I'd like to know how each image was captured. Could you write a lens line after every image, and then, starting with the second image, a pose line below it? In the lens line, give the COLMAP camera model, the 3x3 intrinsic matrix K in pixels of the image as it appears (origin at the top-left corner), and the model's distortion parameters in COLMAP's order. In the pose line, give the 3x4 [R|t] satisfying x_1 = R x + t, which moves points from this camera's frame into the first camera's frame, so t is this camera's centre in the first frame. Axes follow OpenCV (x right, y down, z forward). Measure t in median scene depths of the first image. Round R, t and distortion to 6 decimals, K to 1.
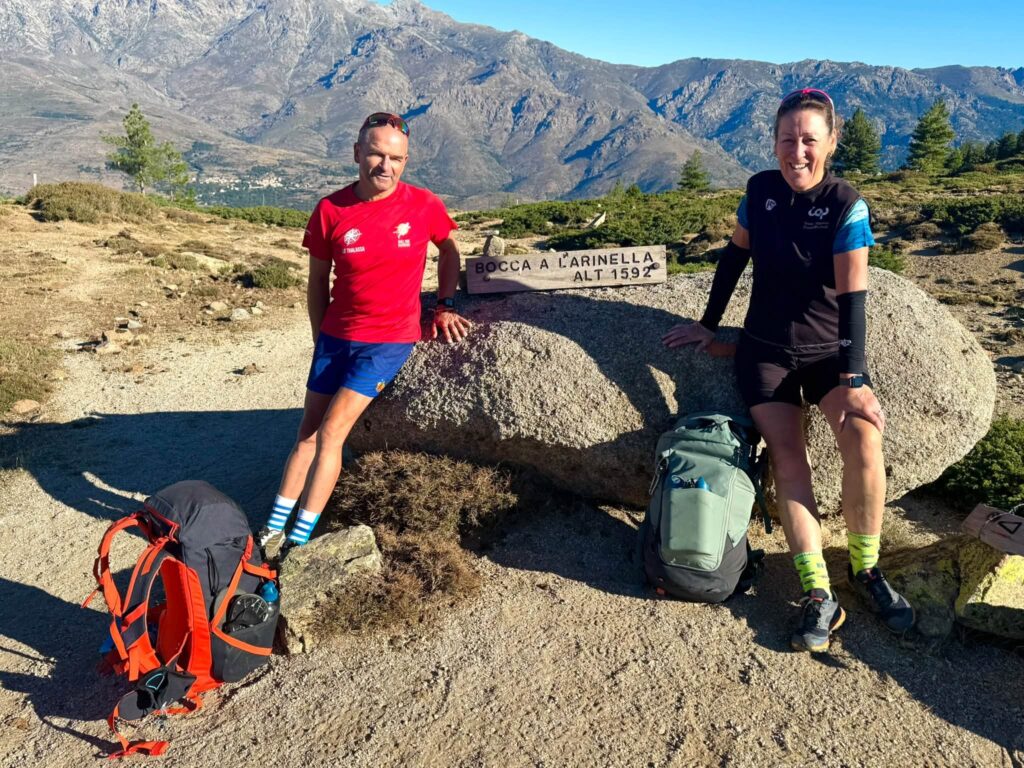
lens RADIAL K [[679.1, 0, 512.0], [0, 679.1, 384.0], [0, 0, 1]] dist [0.093193, -0.107459]
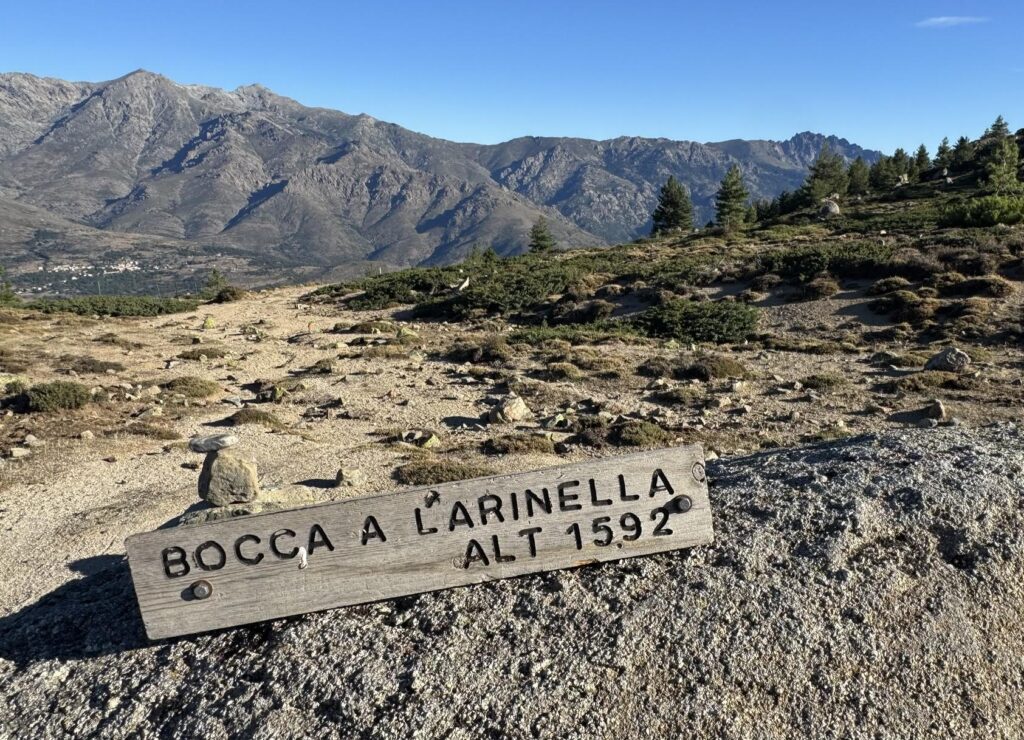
lens RADIAL K [[489.7, 0, 512.0], [0, 489.7, 370.0], [0, 0, 1]] dist [-0.003343, 0.002172]
pose [[0.969973, -0.109315, 0.217261, 0.023848], [0.116392, 0.993002, -0.020009, -0.081910], [-0.213554, 0.044695, 0.975908, 0.249970]]
